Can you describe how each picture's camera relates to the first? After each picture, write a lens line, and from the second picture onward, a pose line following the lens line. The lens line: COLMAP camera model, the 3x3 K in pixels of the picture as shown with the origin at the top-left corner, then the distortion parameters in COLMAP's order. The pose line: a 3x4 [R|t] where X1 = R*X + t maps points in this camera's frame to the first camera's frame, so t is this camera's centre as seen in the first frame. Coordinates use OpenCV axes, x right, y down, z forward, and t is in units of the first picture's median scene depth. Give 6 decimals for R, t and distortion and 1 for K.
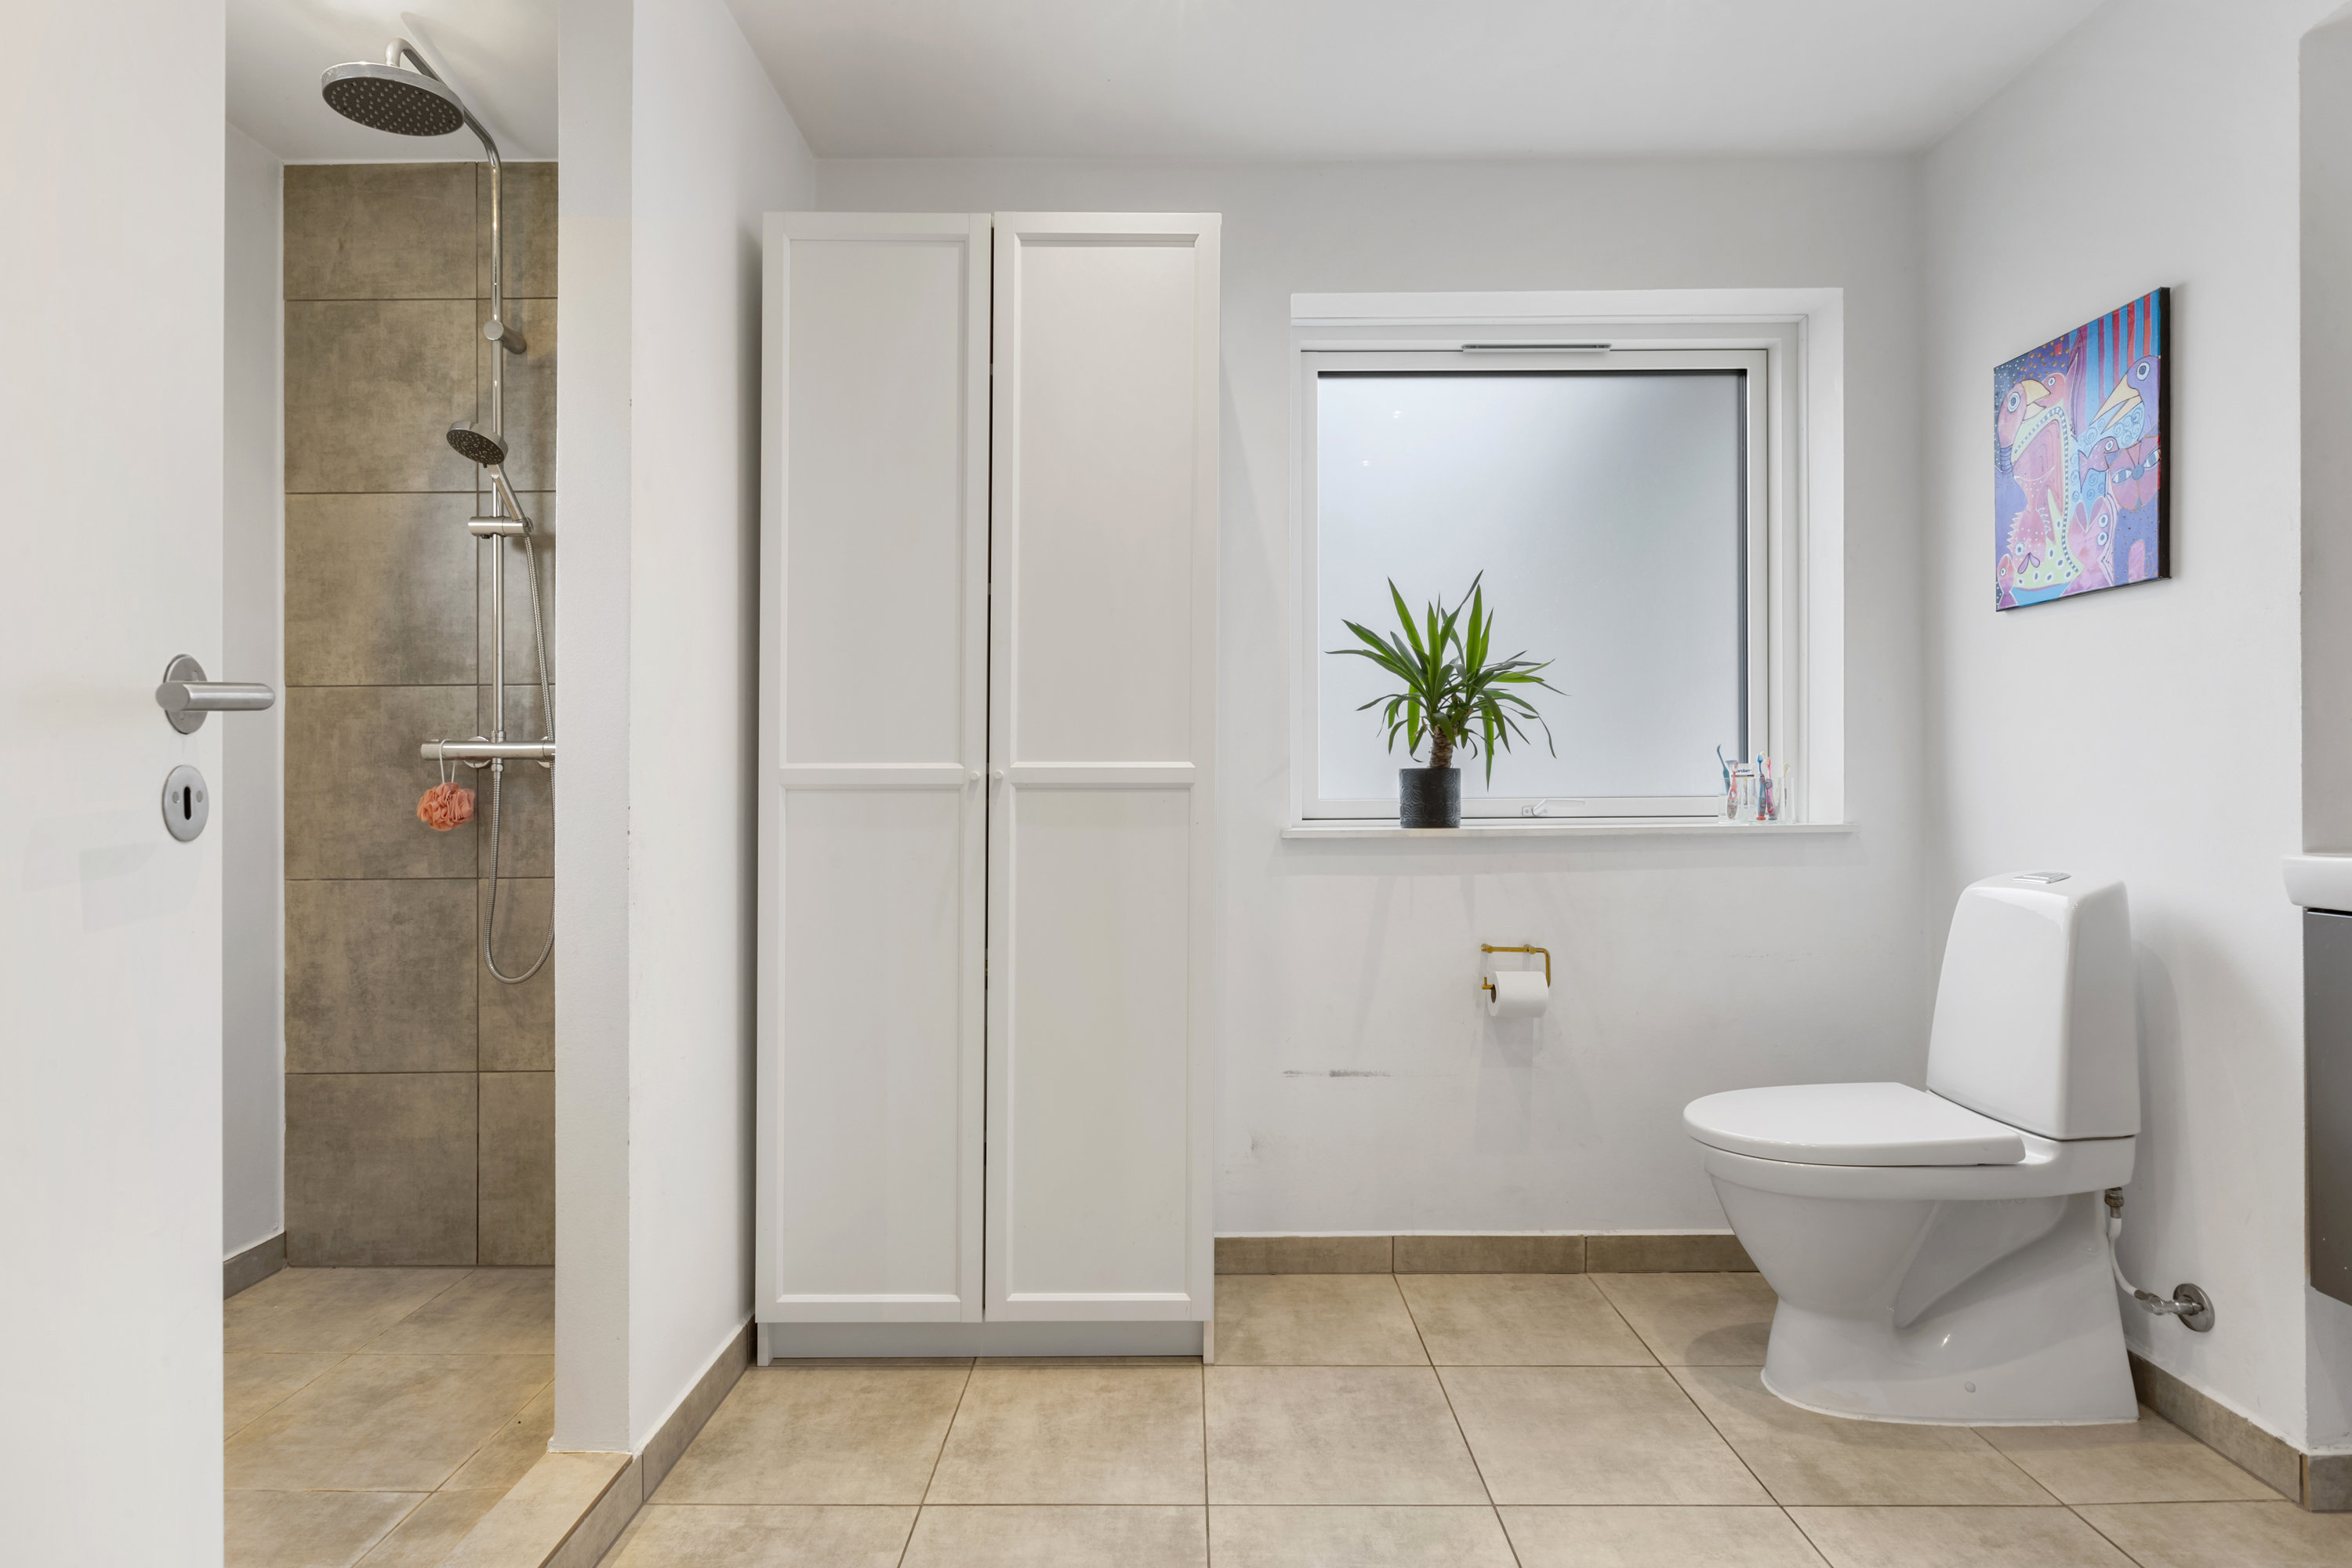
lens RADIAL K [[1189.8, 0, 1181.7], [0, 1189.8, 776.7], [0, 0, 1]] dist [0.018756, -0.000491]
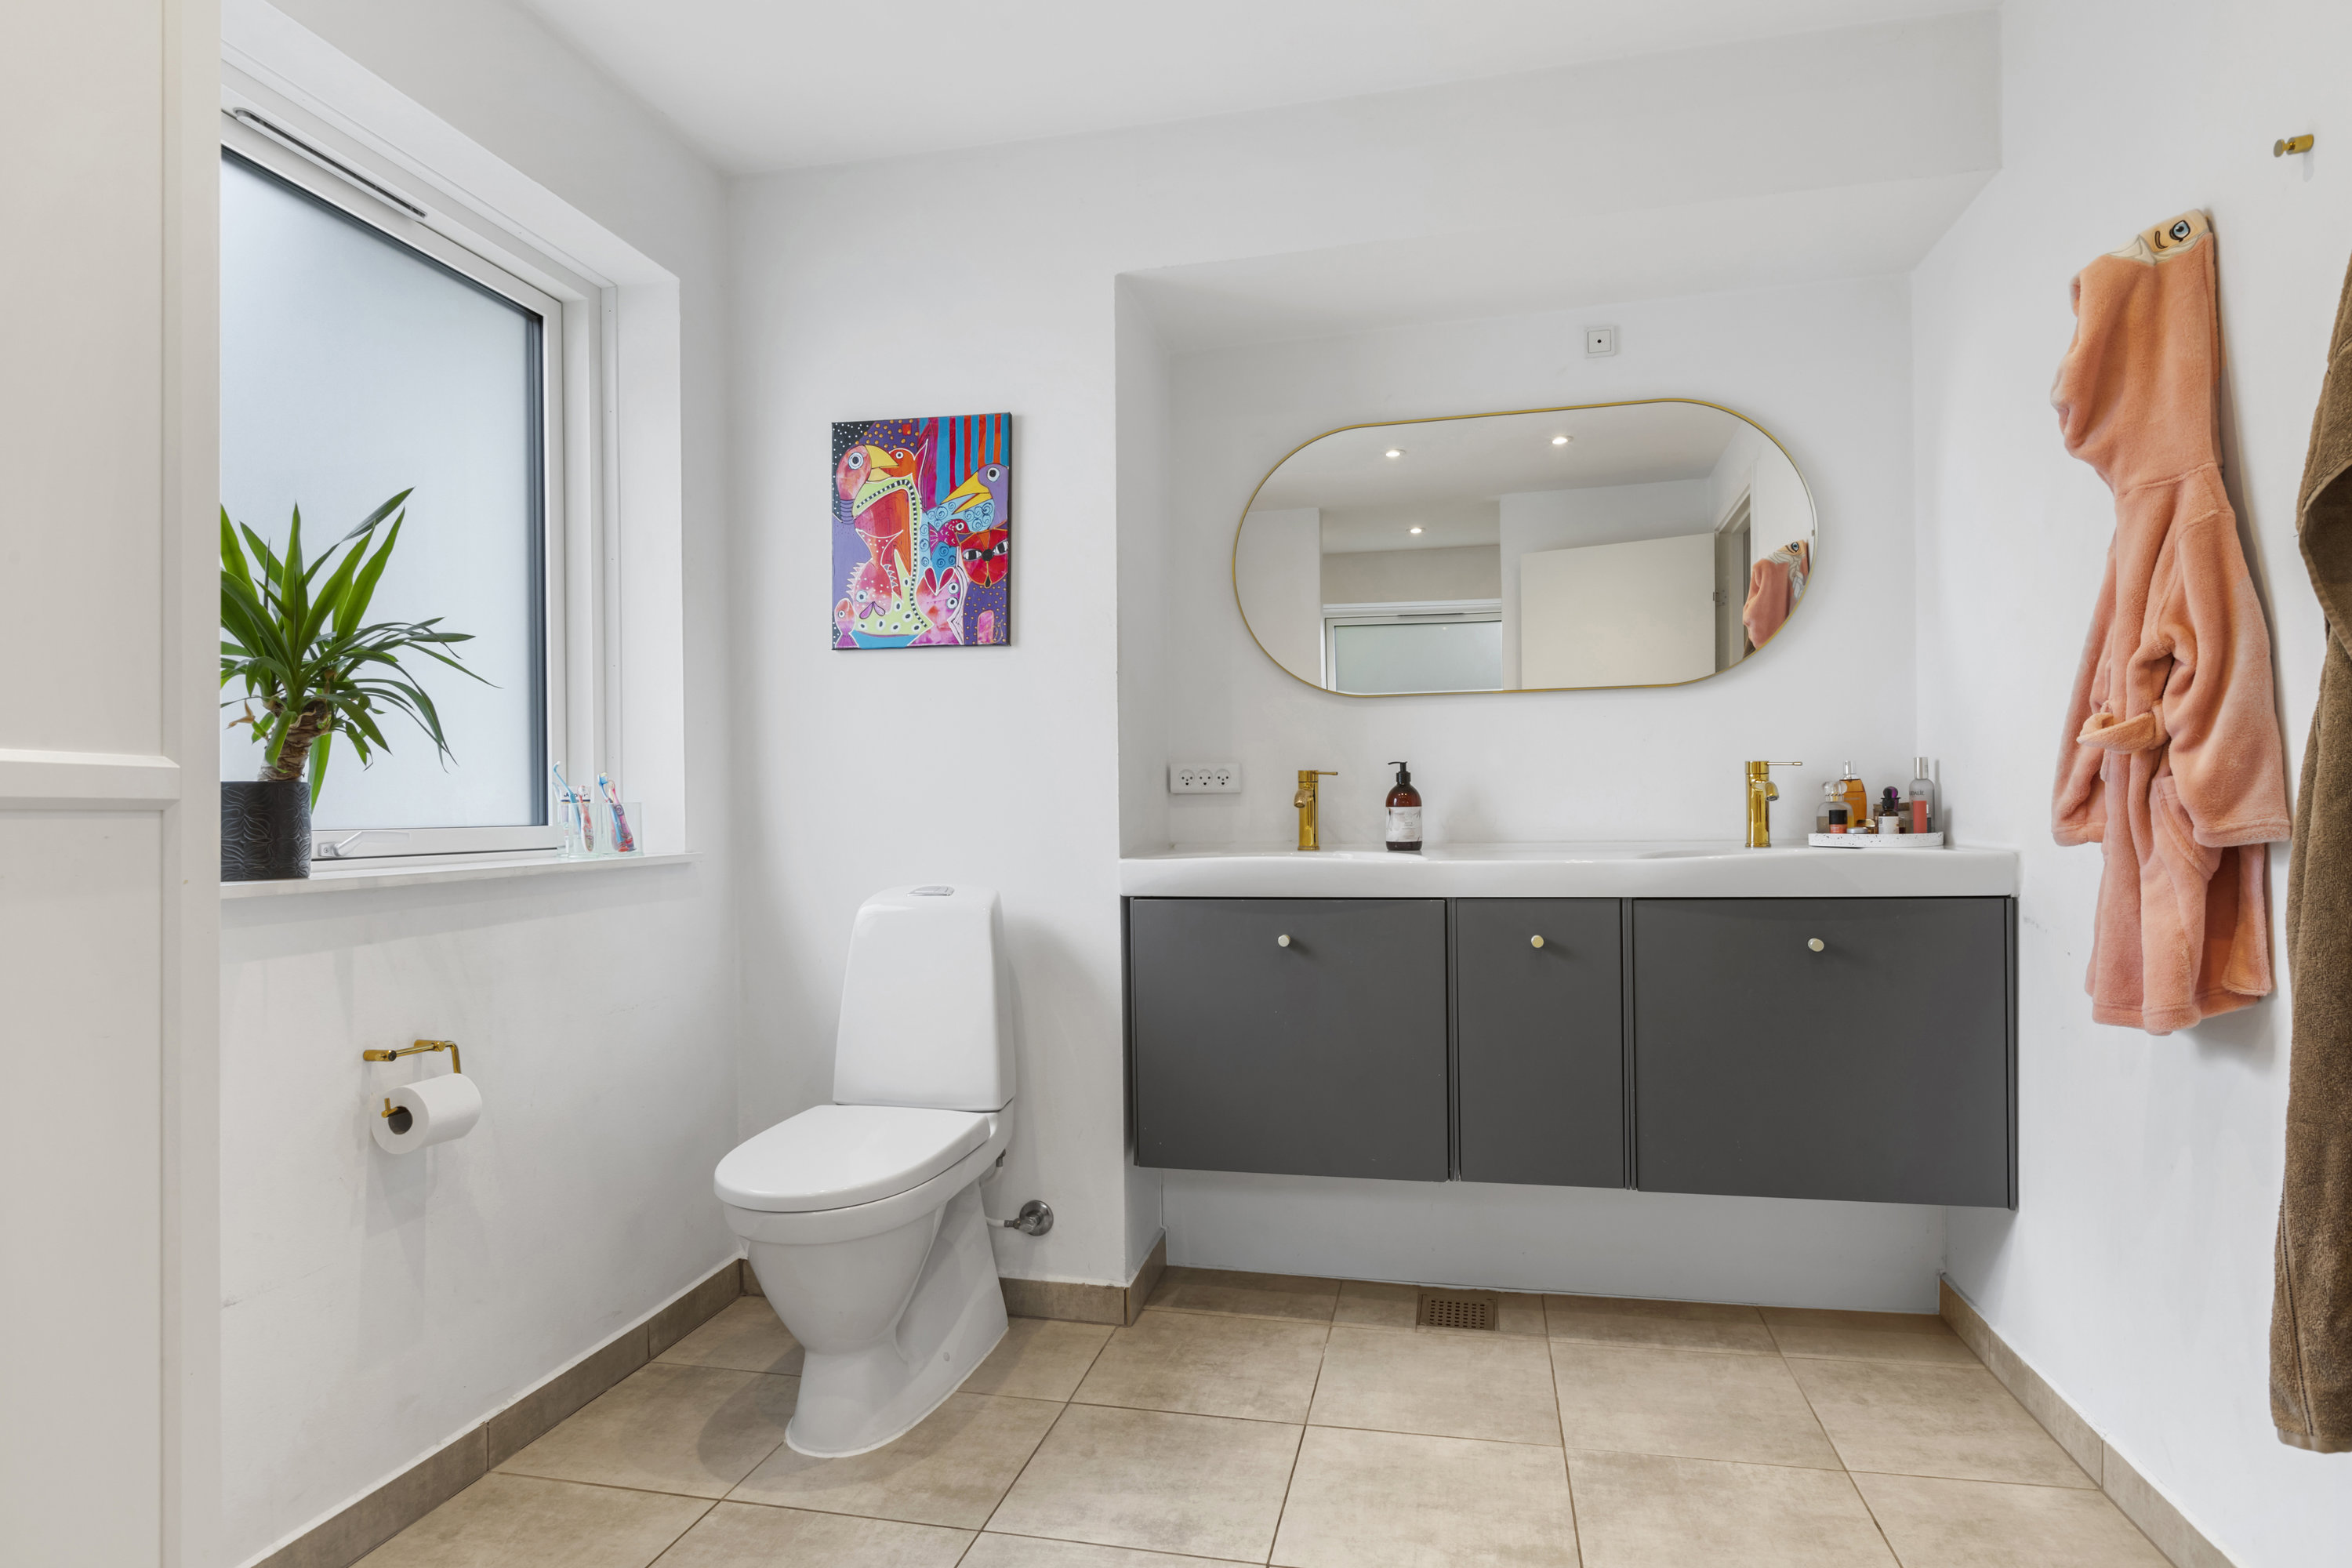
lens RADIAL K [[1294.5, 0, 1178.5], [0, 1294.5, 806.6], [0, 0, 1]] dist [0.006584, -0.000758]
pose [[0.228671, 0.007601, 0.973474, -0.400670], [-0.003398, 0.999970, -0.007010, 0.010225], [-0.973498, -0.001705, 0.228690, 0.463345]]
